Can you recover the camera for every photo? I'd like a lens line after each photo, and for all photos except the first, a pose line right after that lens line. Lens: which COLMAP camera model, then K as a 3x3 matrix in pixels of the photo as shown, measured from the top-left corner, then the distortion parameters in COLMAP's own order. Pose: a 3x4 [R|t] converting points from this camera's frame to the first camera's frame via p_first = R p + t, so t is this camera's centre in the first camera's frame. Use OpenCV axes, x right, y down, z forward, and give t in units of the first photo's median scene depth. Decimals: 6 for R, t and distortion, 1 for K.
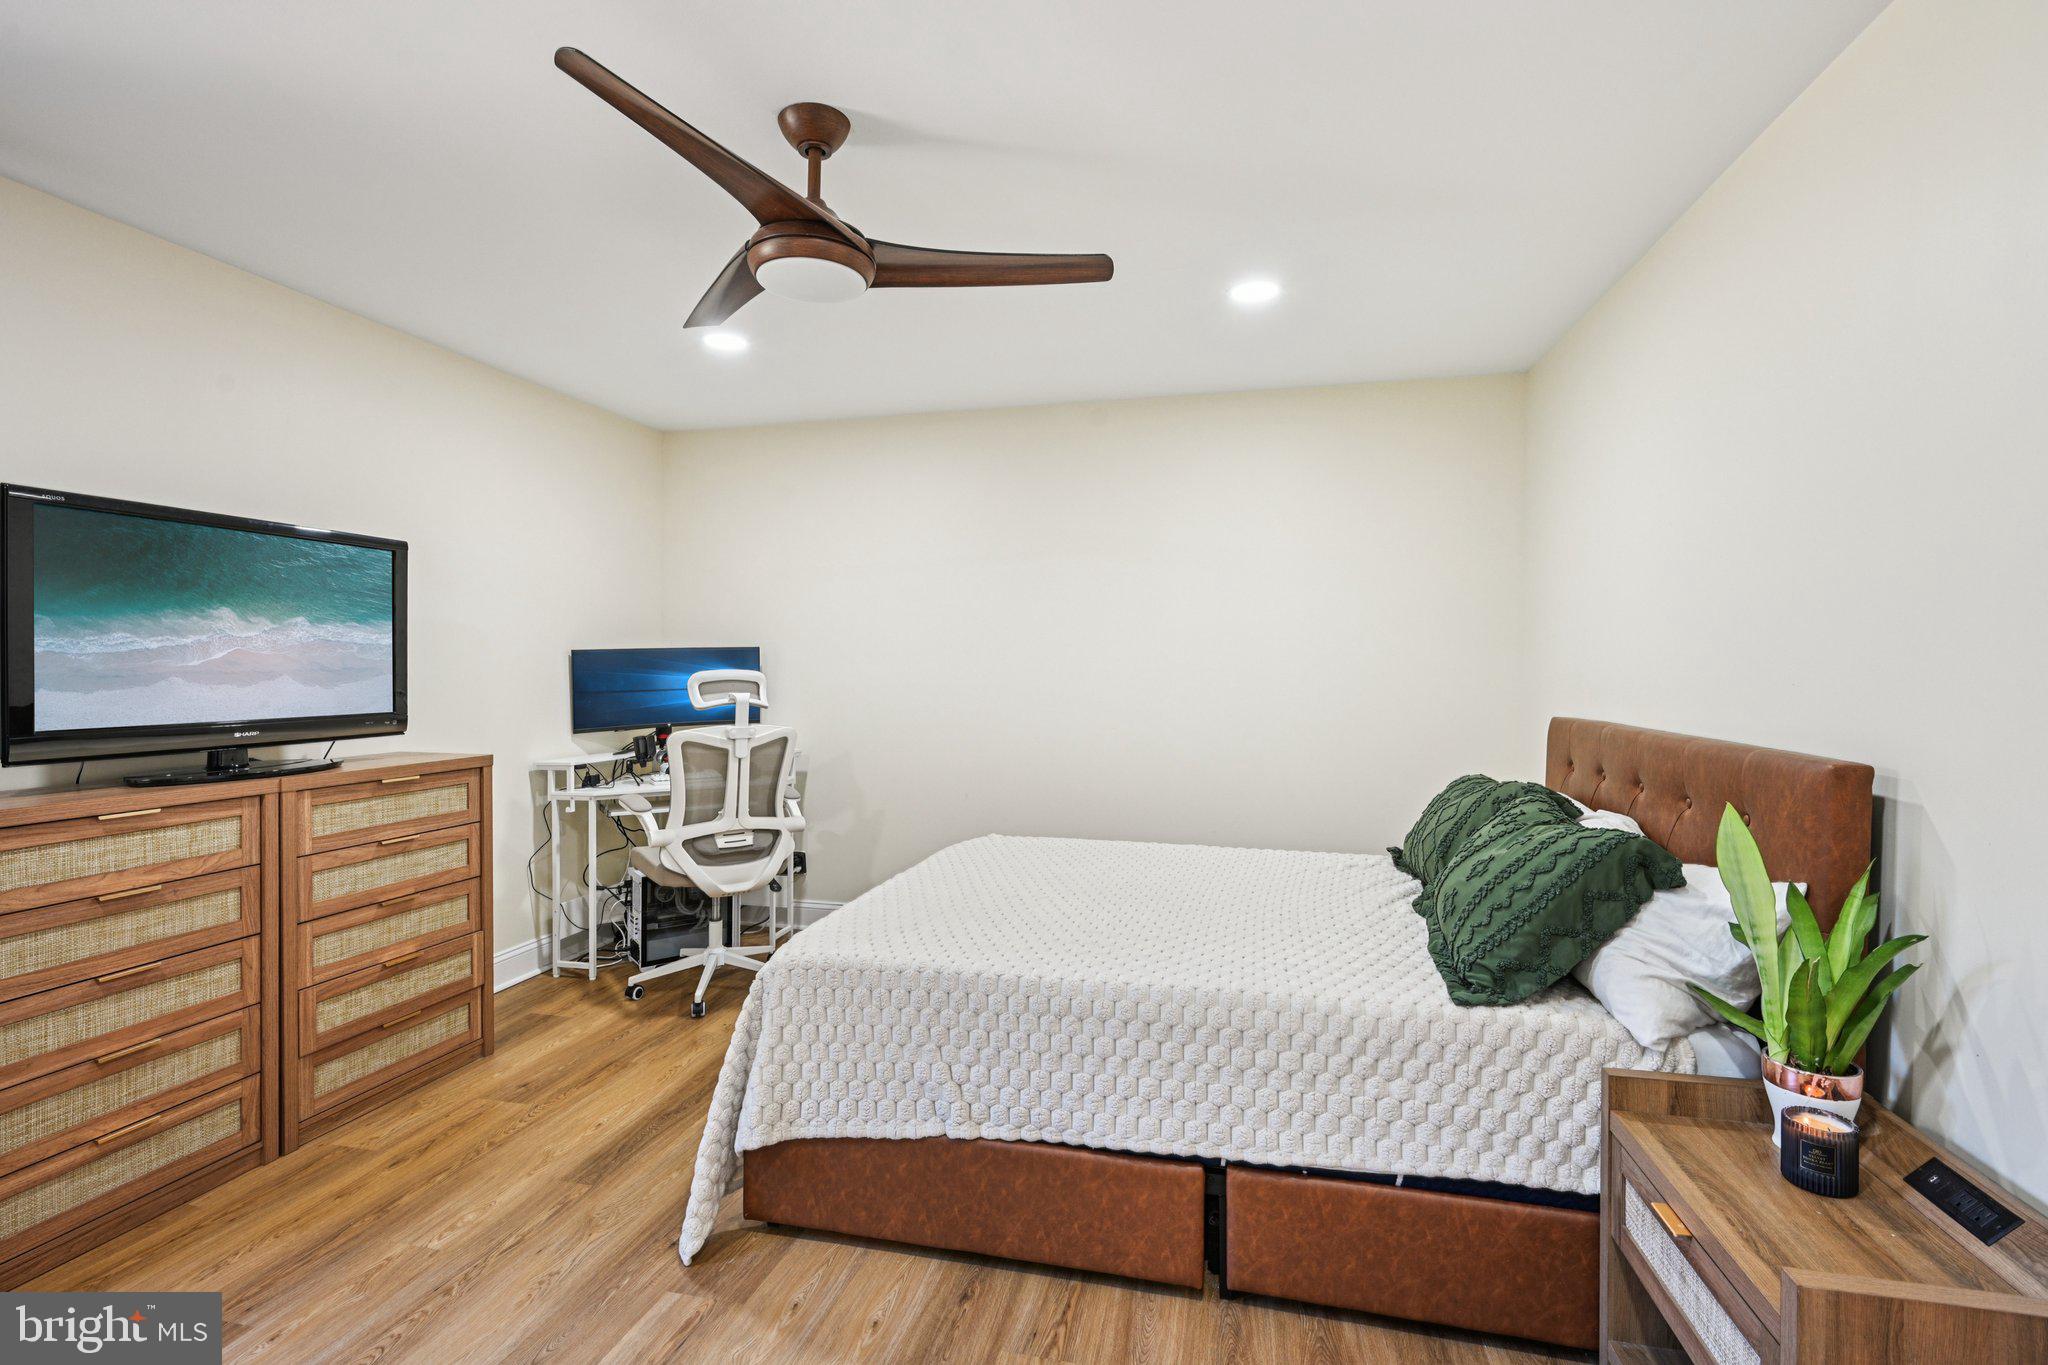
lens RADIAL K [[952.7, 0, 1035.0], [0, 952.7, 679.3], [0, 0, 1]] dist [0.000761, 0.000618]
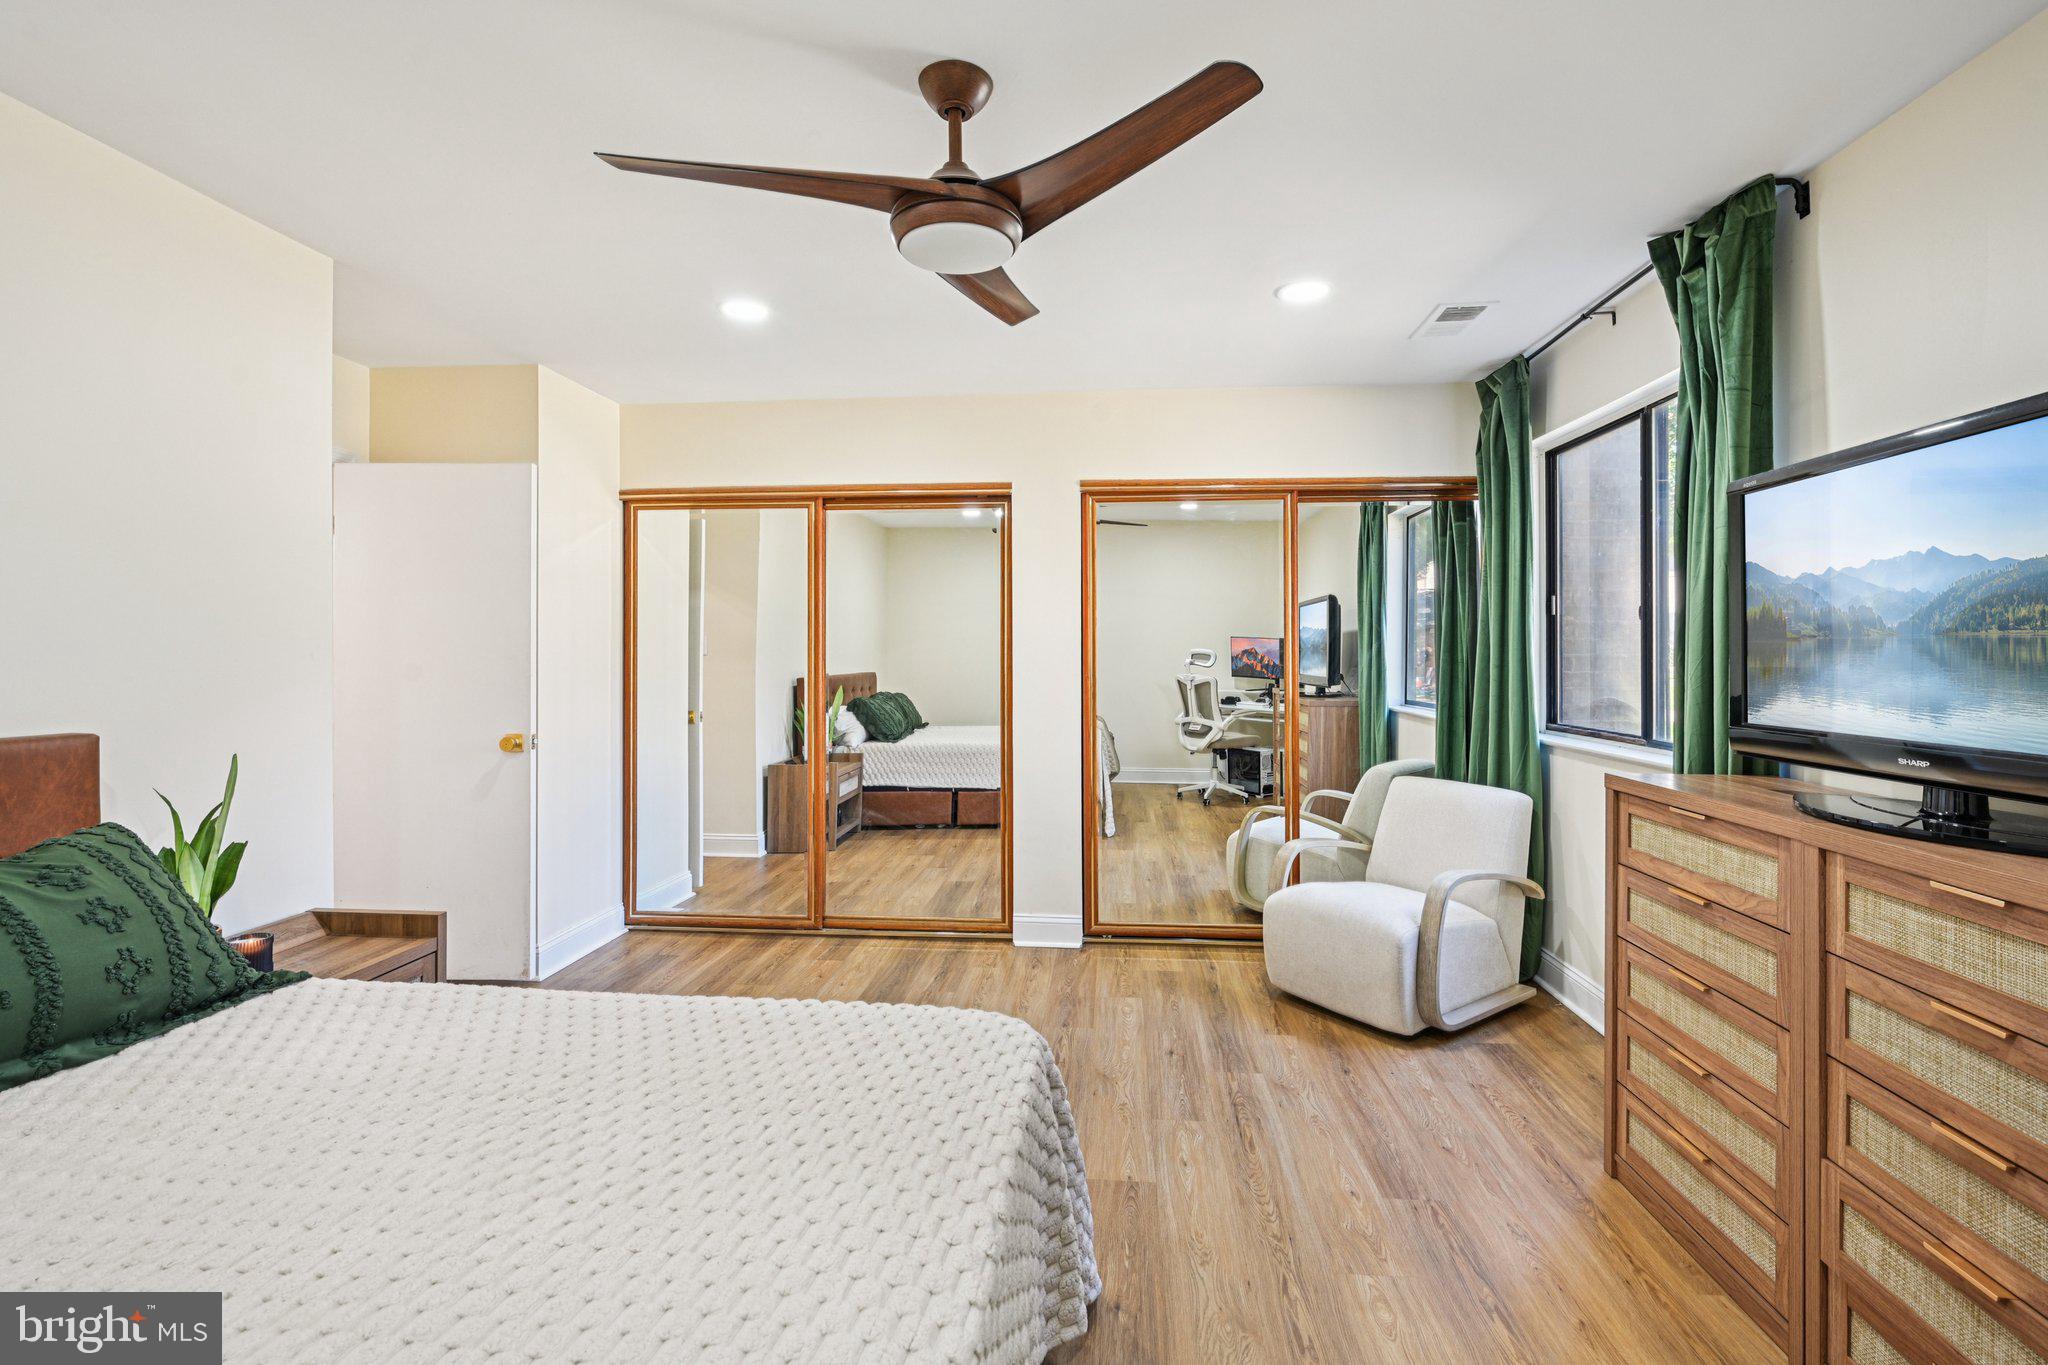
lens RADIAL K [[915.5, 0, 1036.4], [0, 915.5, 664.0], [0, 0, 1]] dist [0.001353, 0.000349]
pose [[-0.989255, -0.000564, -0.146201, -0.148354], [-0.003917, 0.999736, 0.022649, -0.021009], [0.146150, 0.022979, -0.988996, 1.515544]]
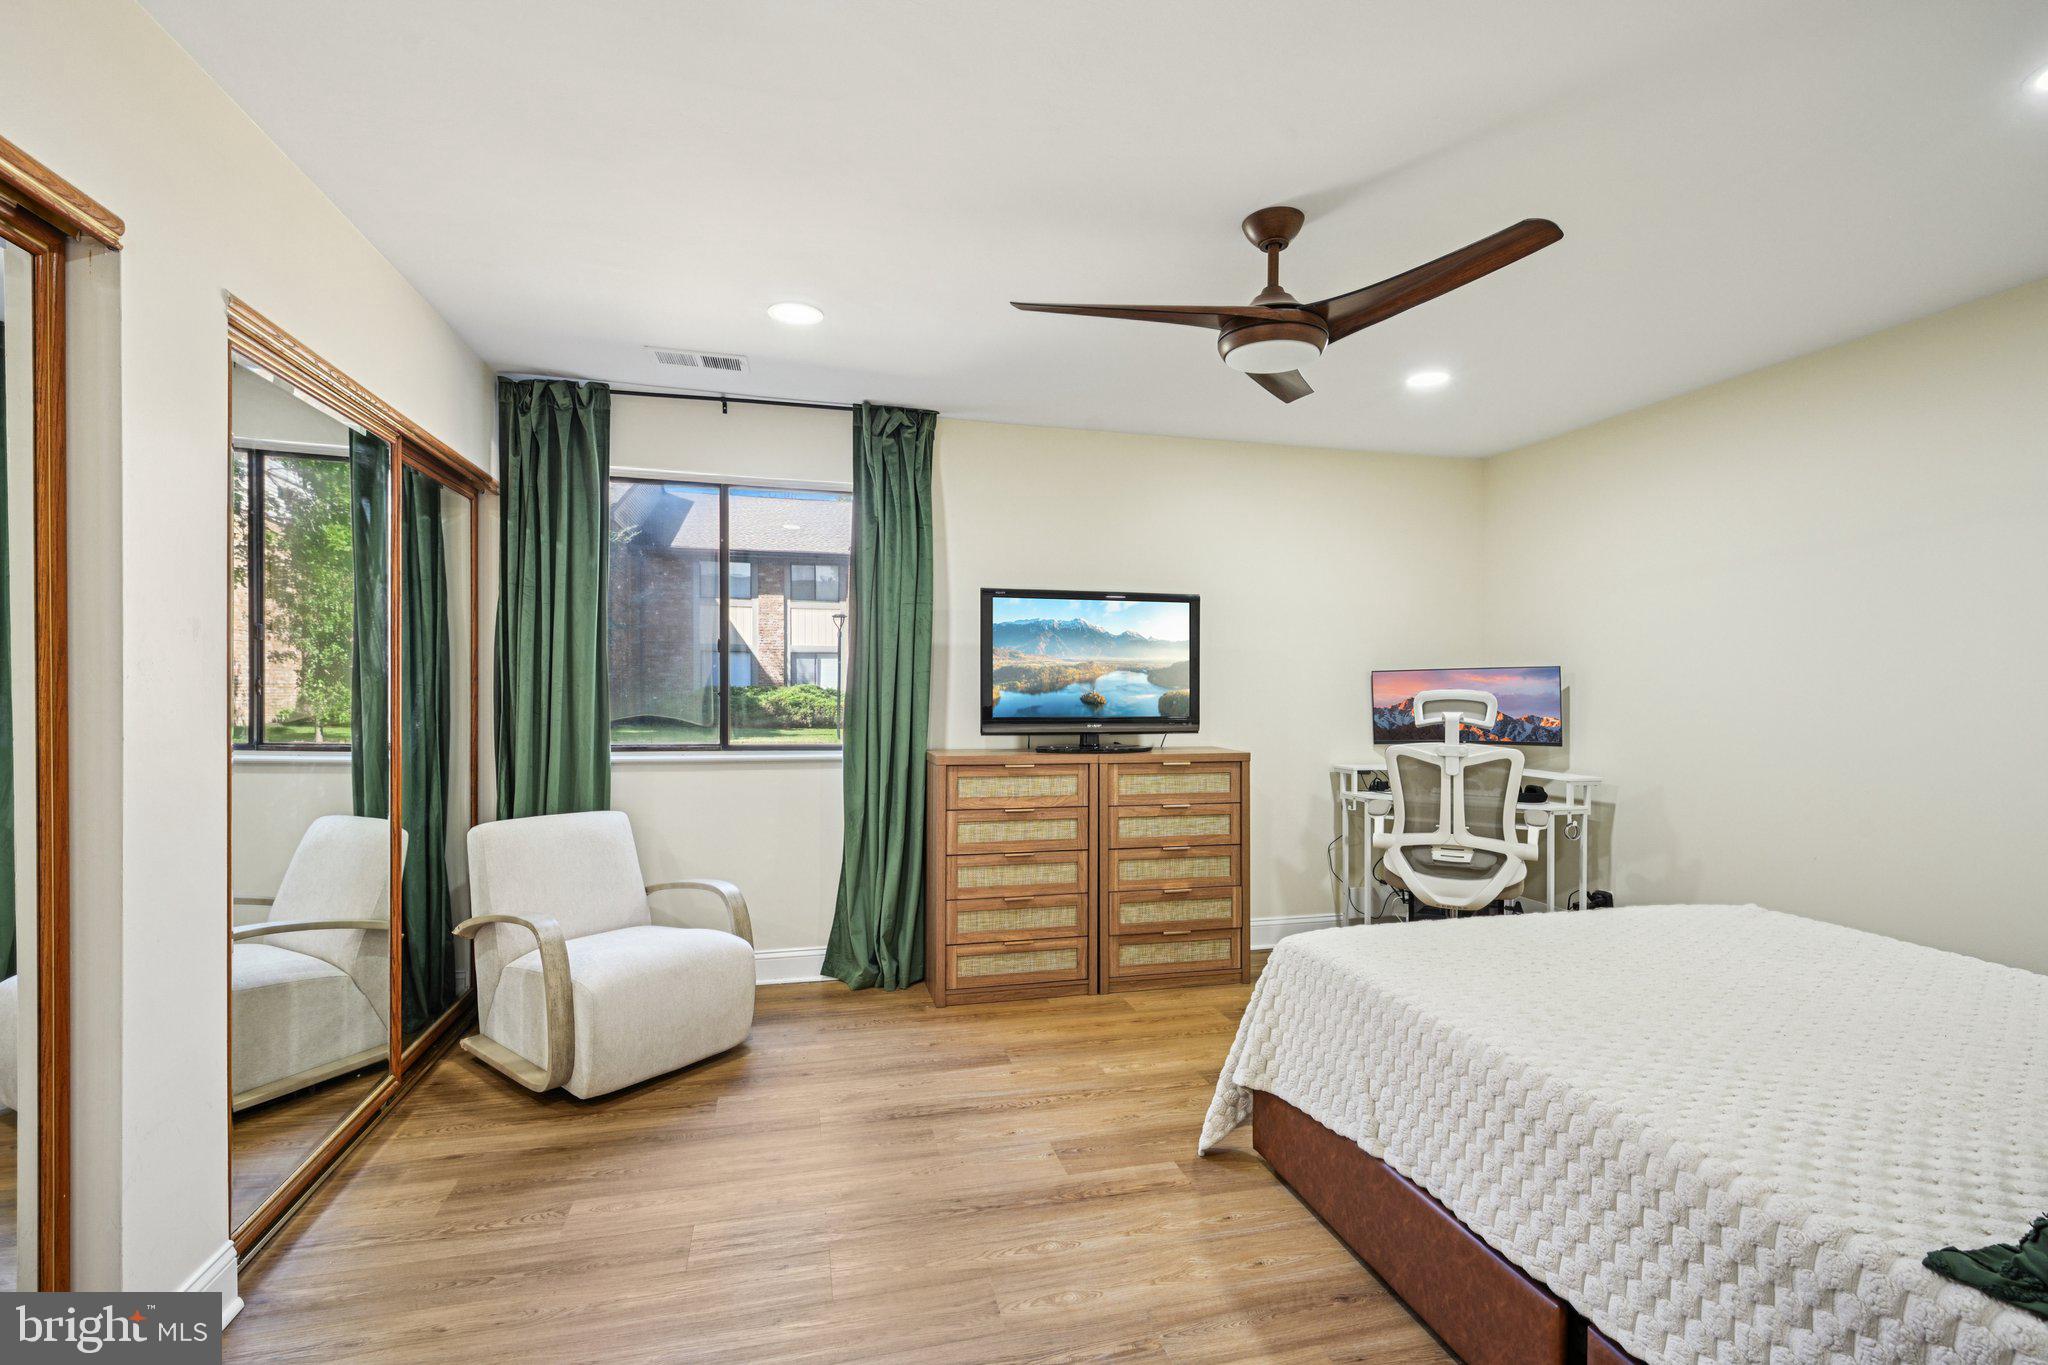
lens RADIAL K [[936.0, 0, 1012.9], [0, 936.0, 687.0], [0, 0, 1]] dist [0.003308, 0.000565]
pose [[0.455782, 0.010629, -0.890028, 0.508640], [-0.018865, 0.999819, 0.002279, -0.008818], [0.889892, 0.015752, 0.455900, 0.156469]]
